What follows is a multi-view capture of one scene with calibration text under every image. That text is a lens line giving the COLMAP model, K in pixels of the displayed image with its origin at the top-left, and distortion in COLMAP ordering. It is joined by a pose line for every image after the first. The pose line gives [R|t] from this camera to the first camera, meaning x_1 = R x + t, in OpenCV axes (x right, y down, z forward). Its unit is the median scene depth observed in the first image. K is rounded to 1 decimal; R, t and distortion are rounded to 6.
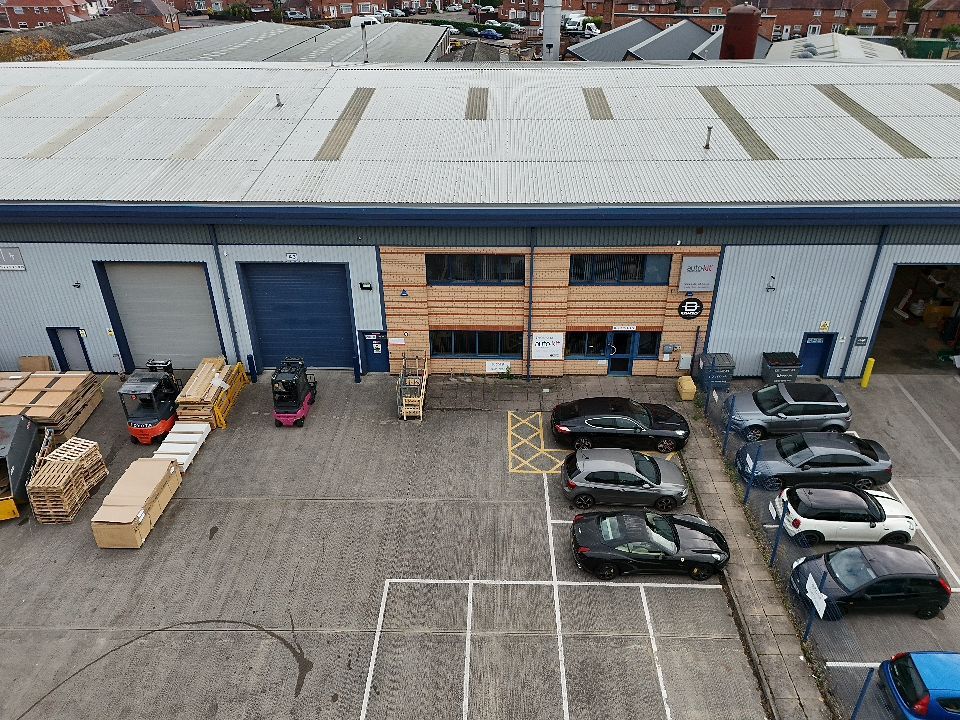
lens RADIAL K [[789.6, 0, 482.5], [0, 789.6, 363.7], [0, 0, 1]] dist [-0.007765, -0.009441]
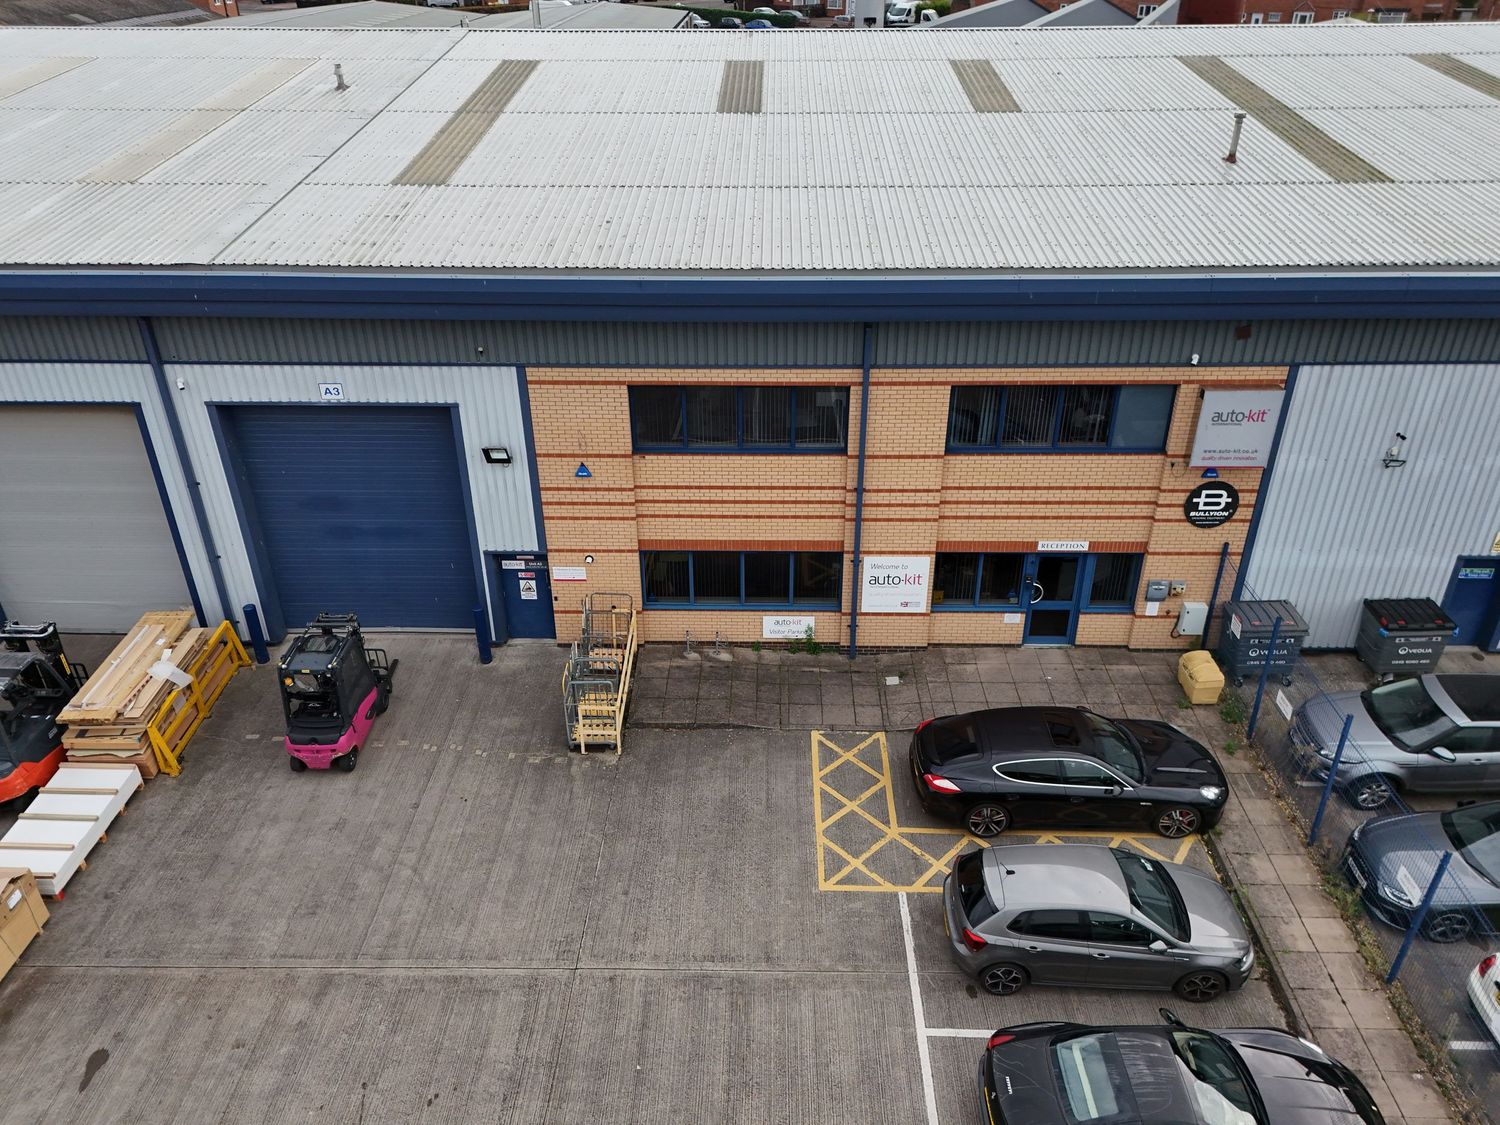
lens RADIAL K [[1233.8, 0, 749.0], [0, 1233.8, 556.7], [0, 0, 1]] dist [-0.007765, -0.009441]
pose [[0.999999, -0.000653, 0.001197, -0.004615], [0.000664, 0.999956, -0.009310, -0.034420], [-0.001191, 0.009311, 0.999956, 0.299660]]
